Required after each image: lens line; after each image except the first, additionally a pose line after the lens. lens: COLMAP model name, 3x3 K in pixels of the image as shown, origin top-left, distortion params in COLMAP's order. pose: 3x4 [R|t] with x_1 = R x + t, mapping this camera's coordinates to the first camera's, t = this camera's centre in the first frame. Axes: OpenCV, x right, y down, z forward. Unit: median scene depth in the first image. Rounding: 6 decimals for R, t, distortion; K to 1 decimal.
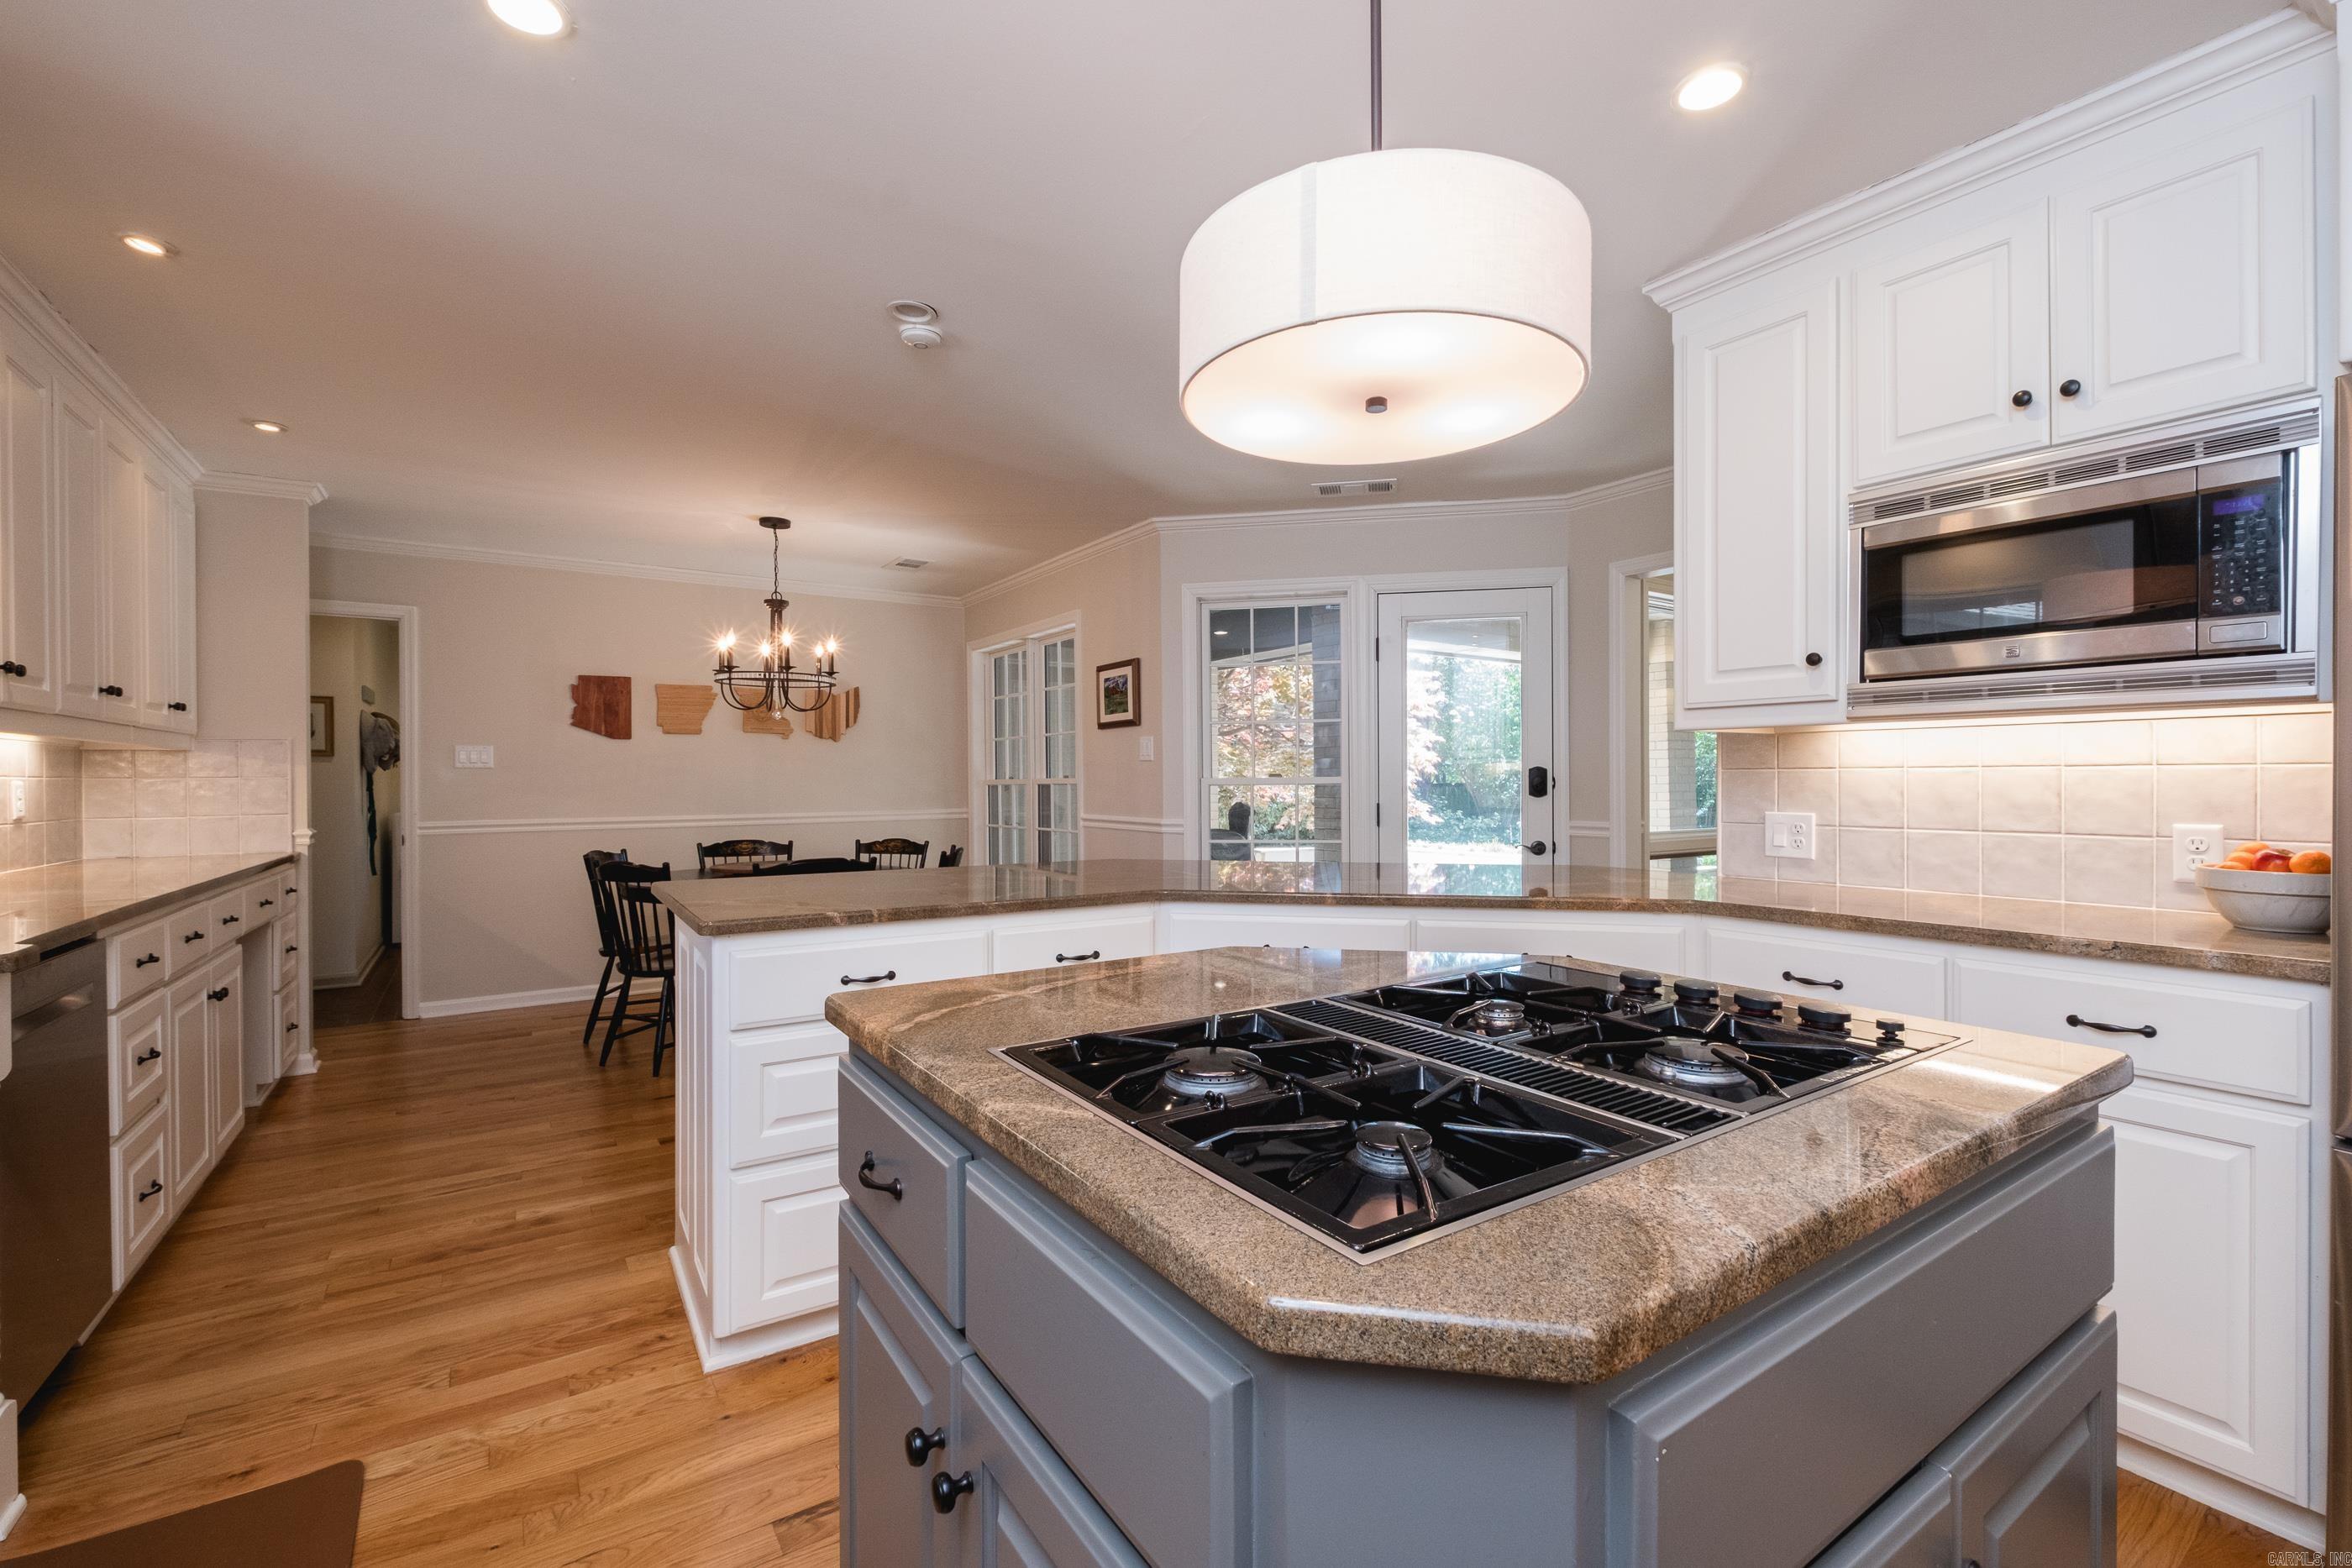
lens RADIAL K [[1028.8, 0, 1194.0], [0, 1028.8, 770.9], [0, 0, 1]] dist [-0.002992, -0.001218]
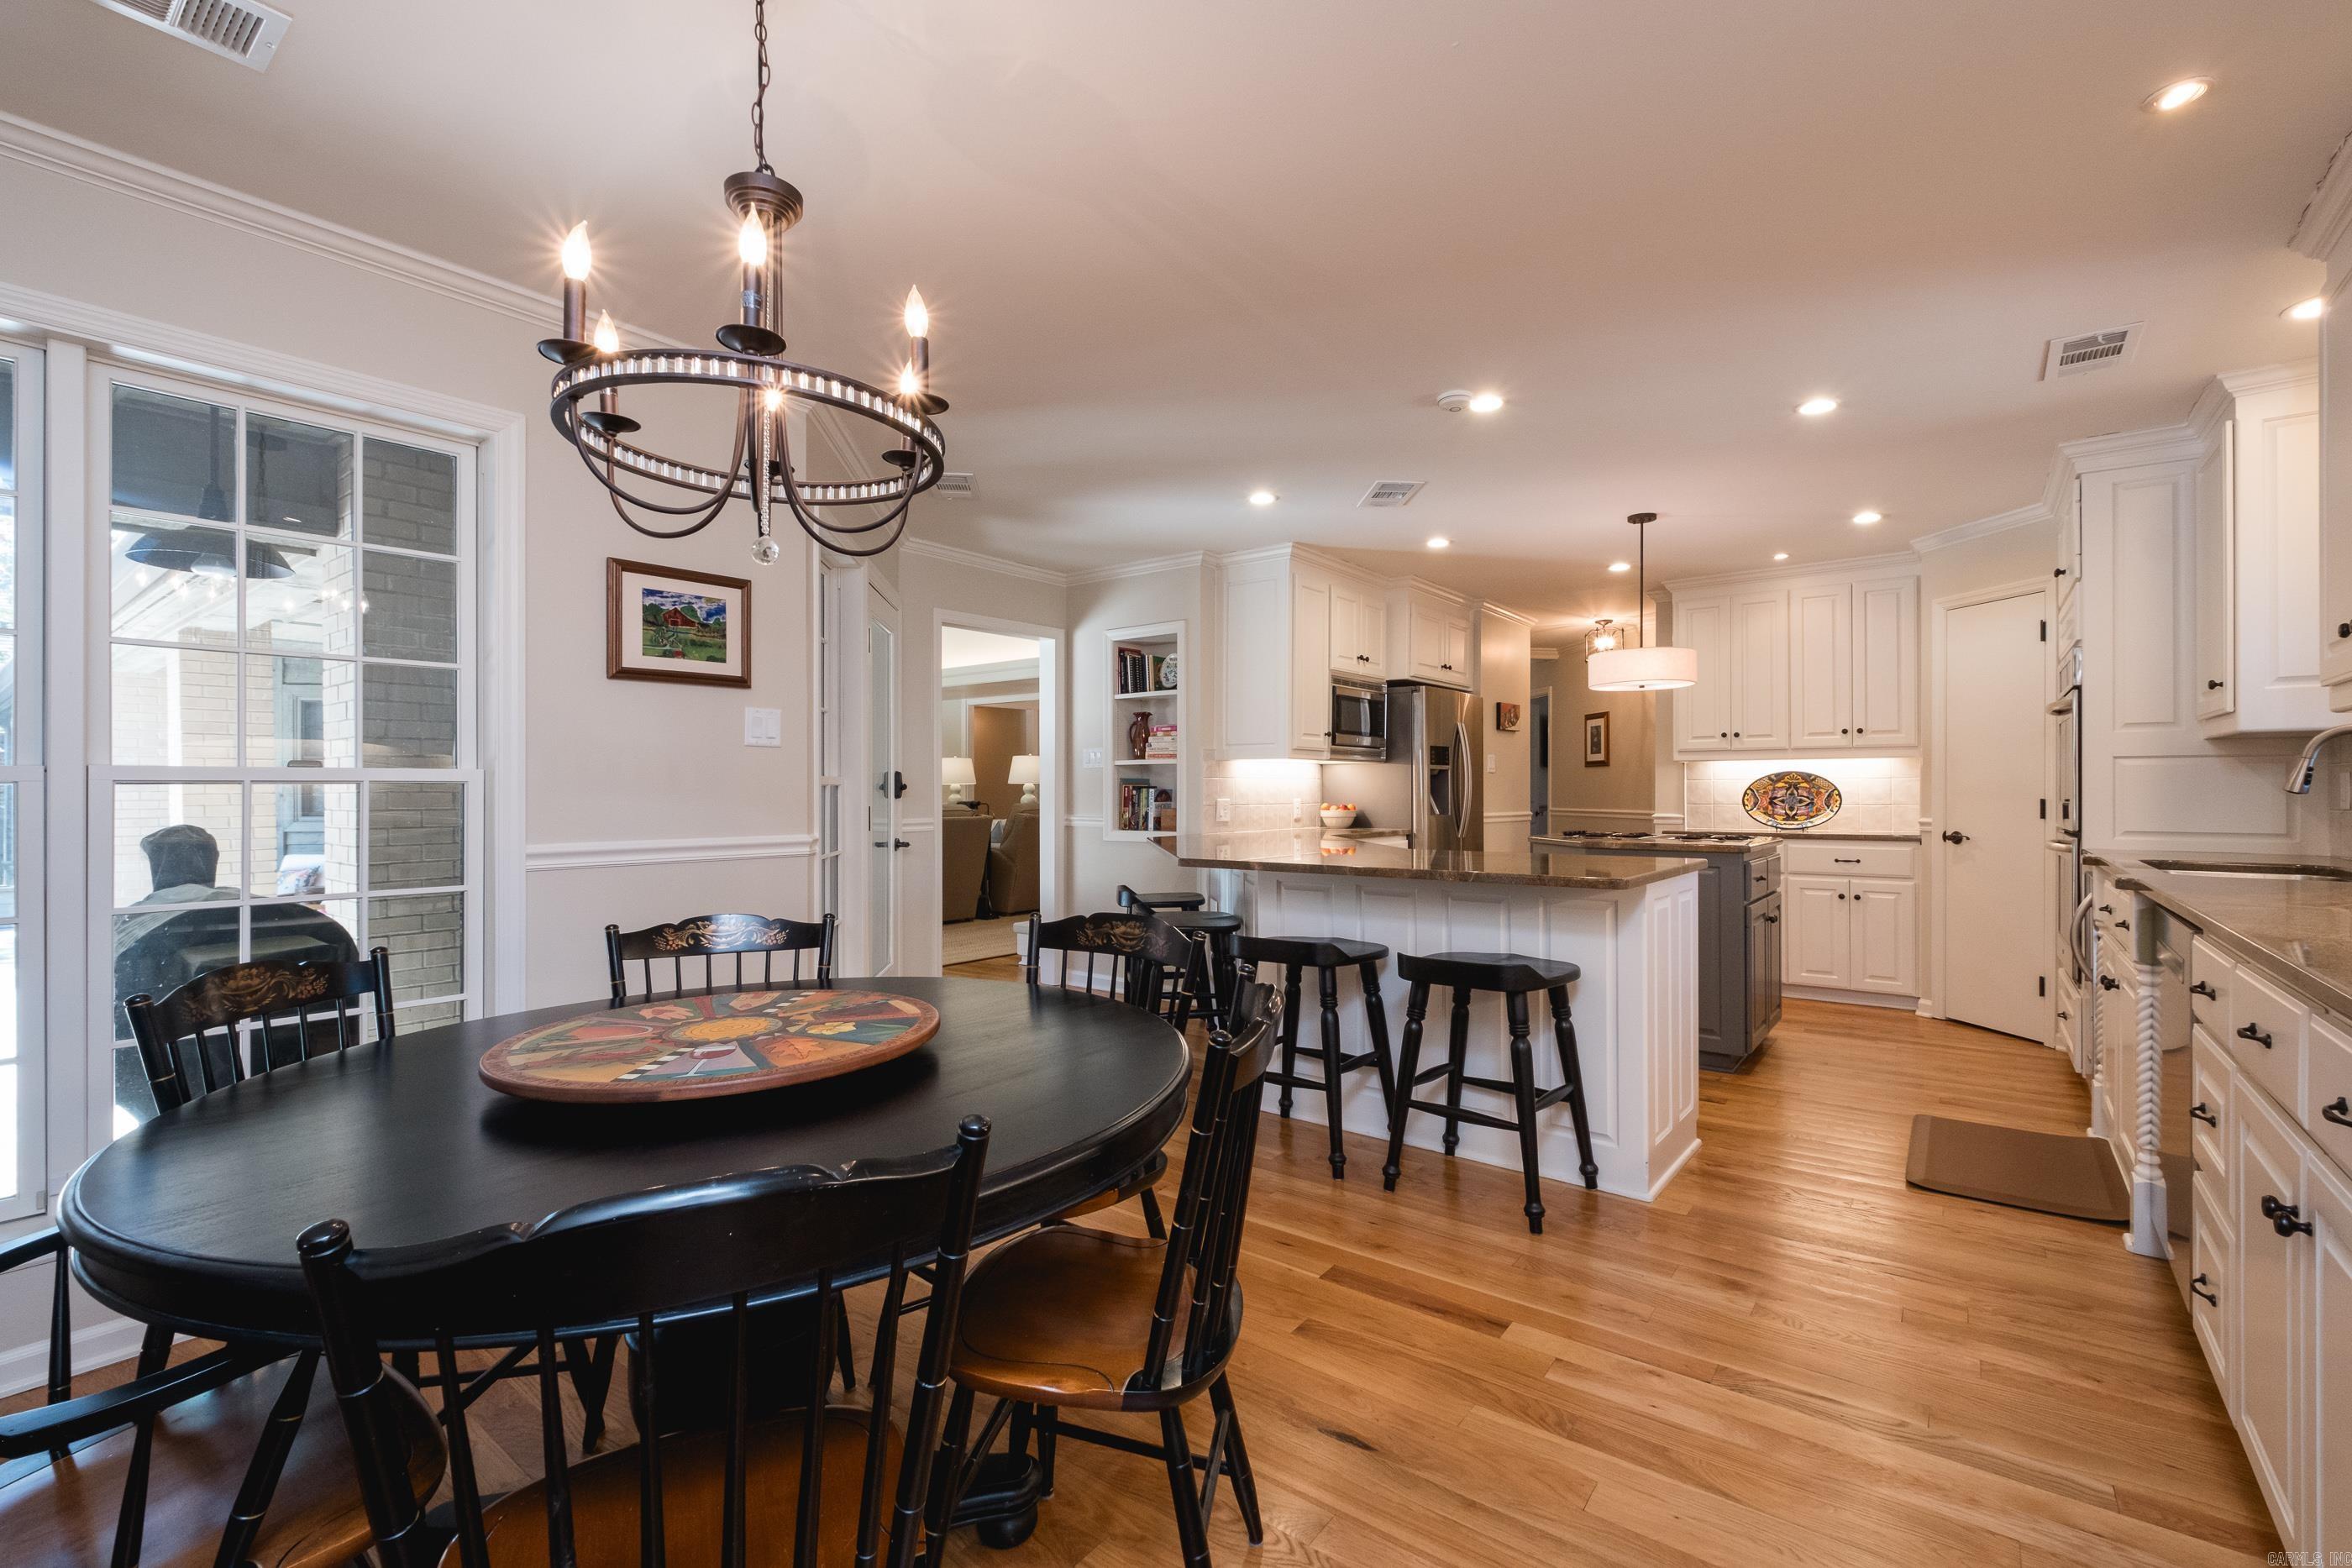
lens RADIAL K [[1028.8, 0, 1152.9], [0, 1028.8, 791.0], [0, 0, 1]] dist [-0.002992, -0.001218]
pose [[-0.308035, 0.005086, 0.951362, -0.739455], [-0.003428, 0.999973, -0.006455, 0.021020], [-0.951369, -0.005249, -0.308009, 0.978065]]
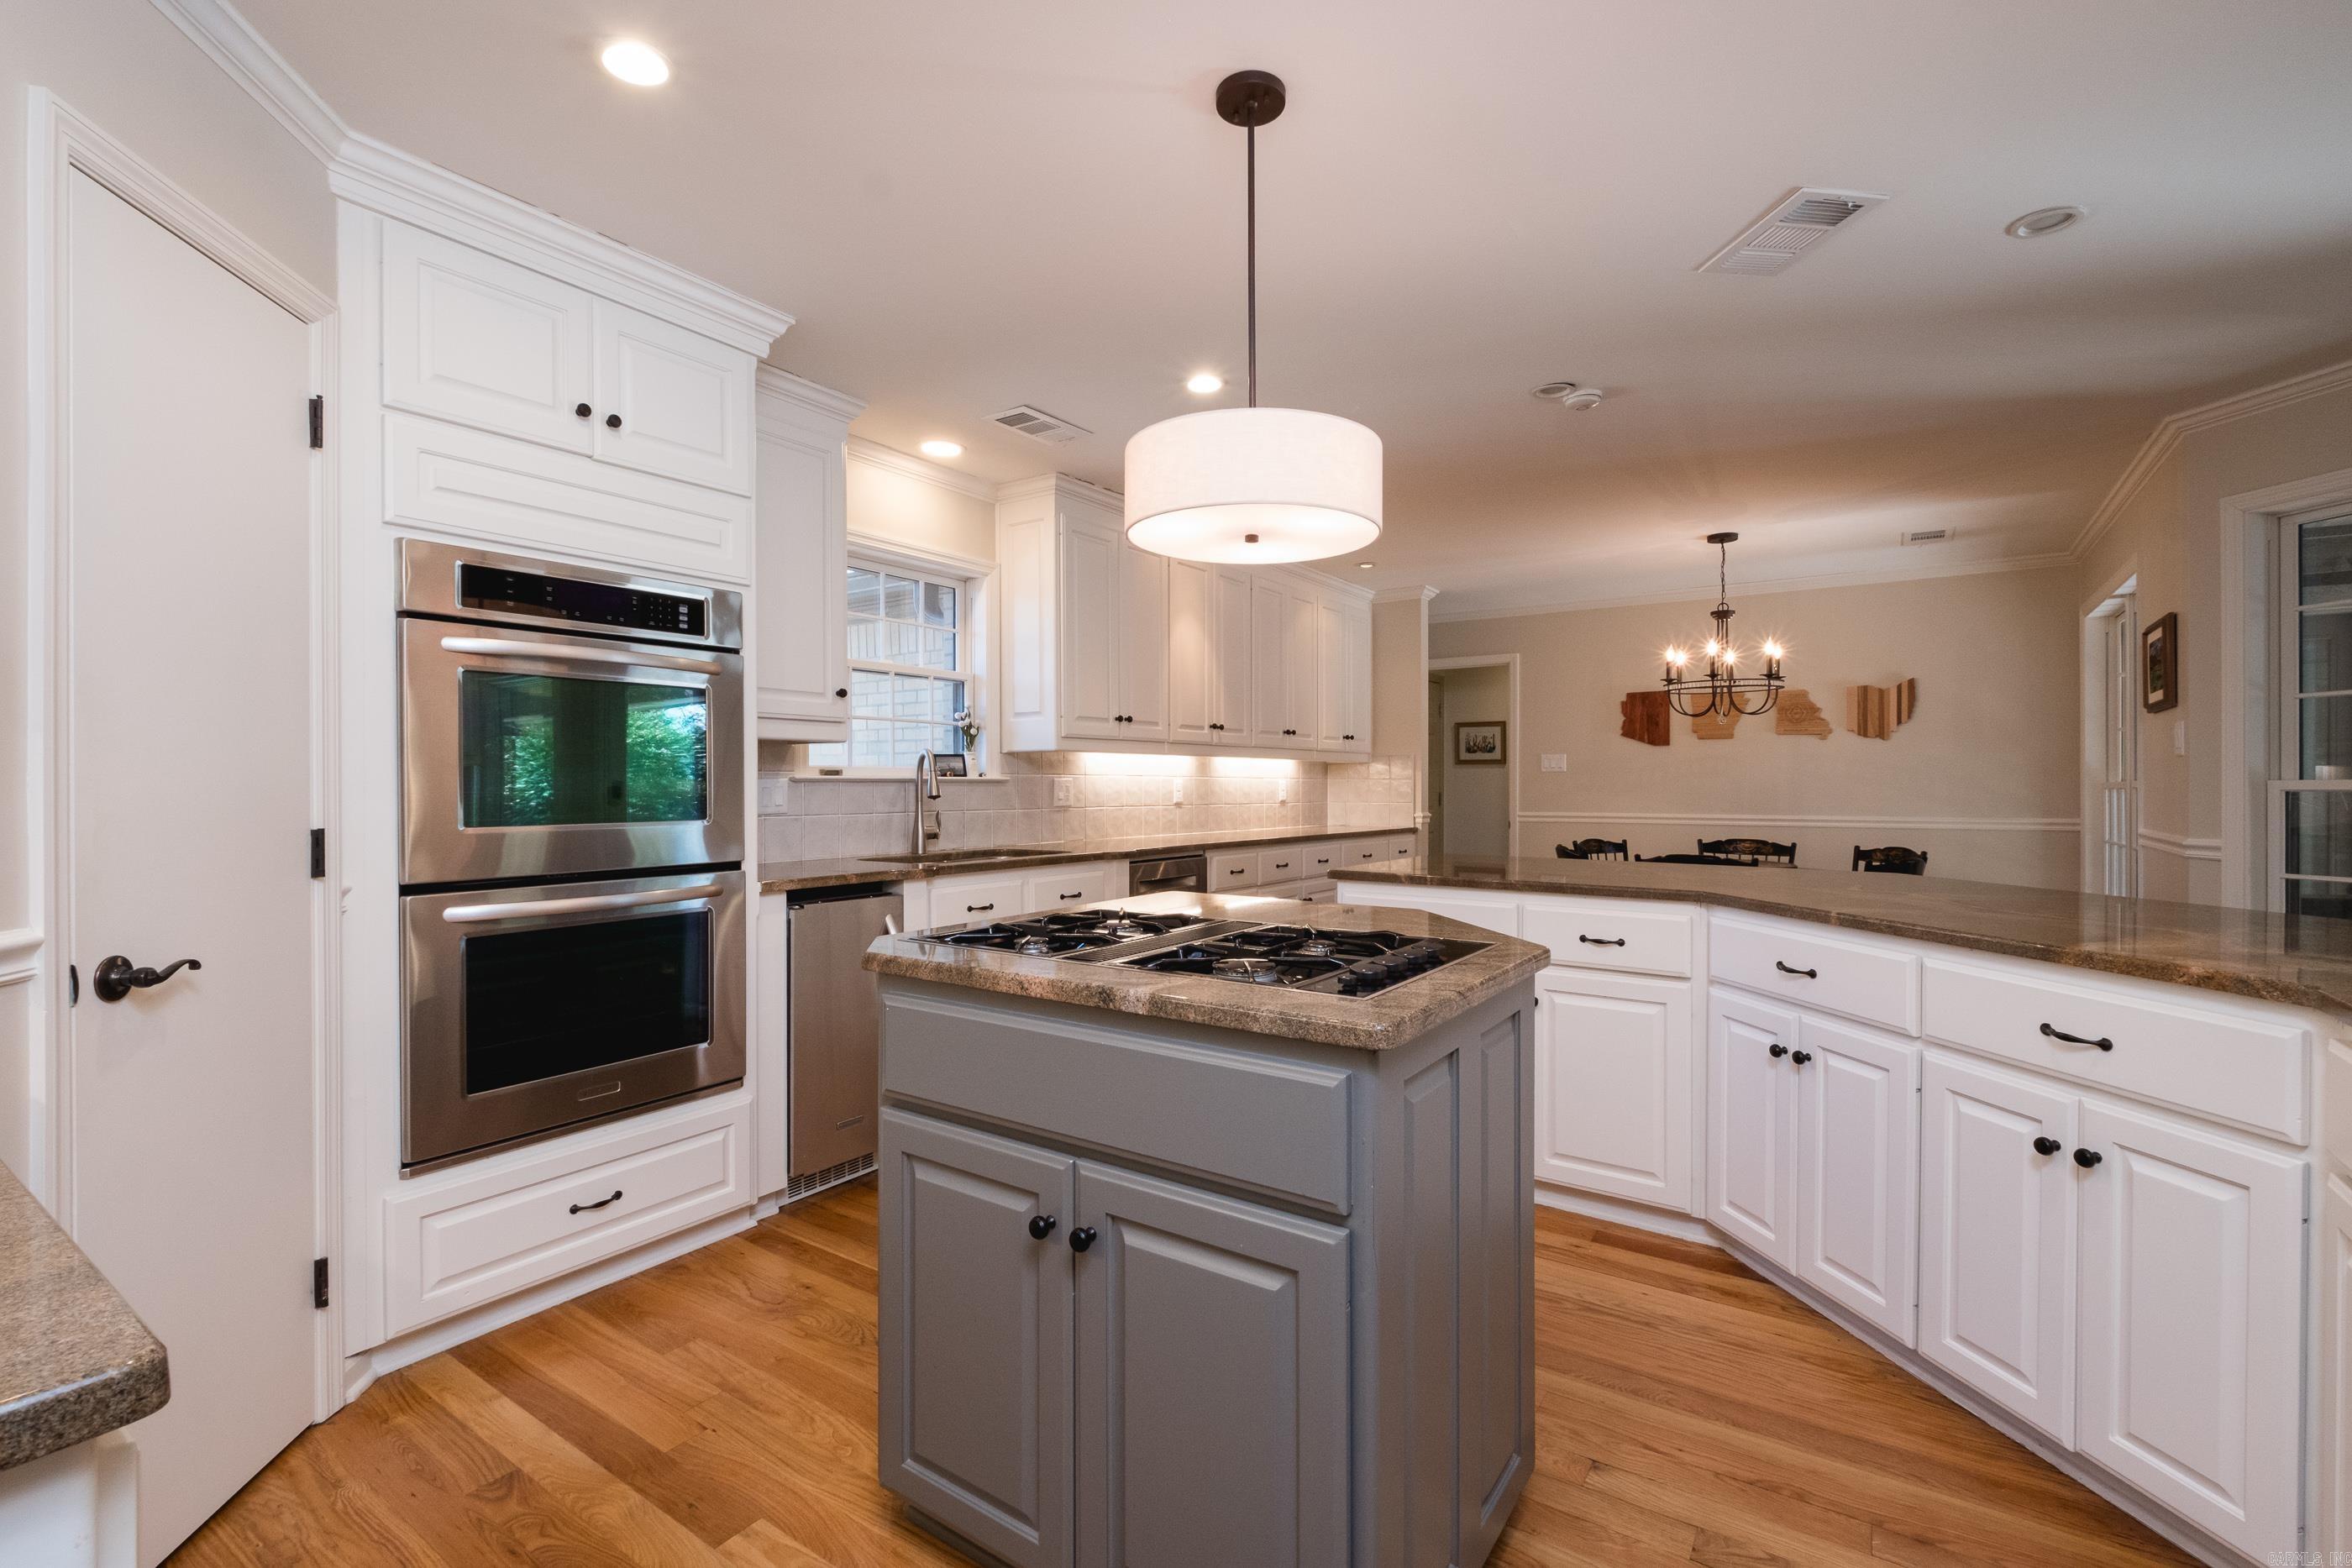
lens RADIAL K [[1028.8, 0, 1172.8], [0, 1028.8, 798.2], [0, 0, 1]] dist [-0.002992, -0.001218]
pose [[0.354860, 0.018842, -0.934730, 0.375391], [0.005107, 0.999743, 0.022091, -0.000551], [0.934906, -0.012613, 0.354672, 0.095920]]
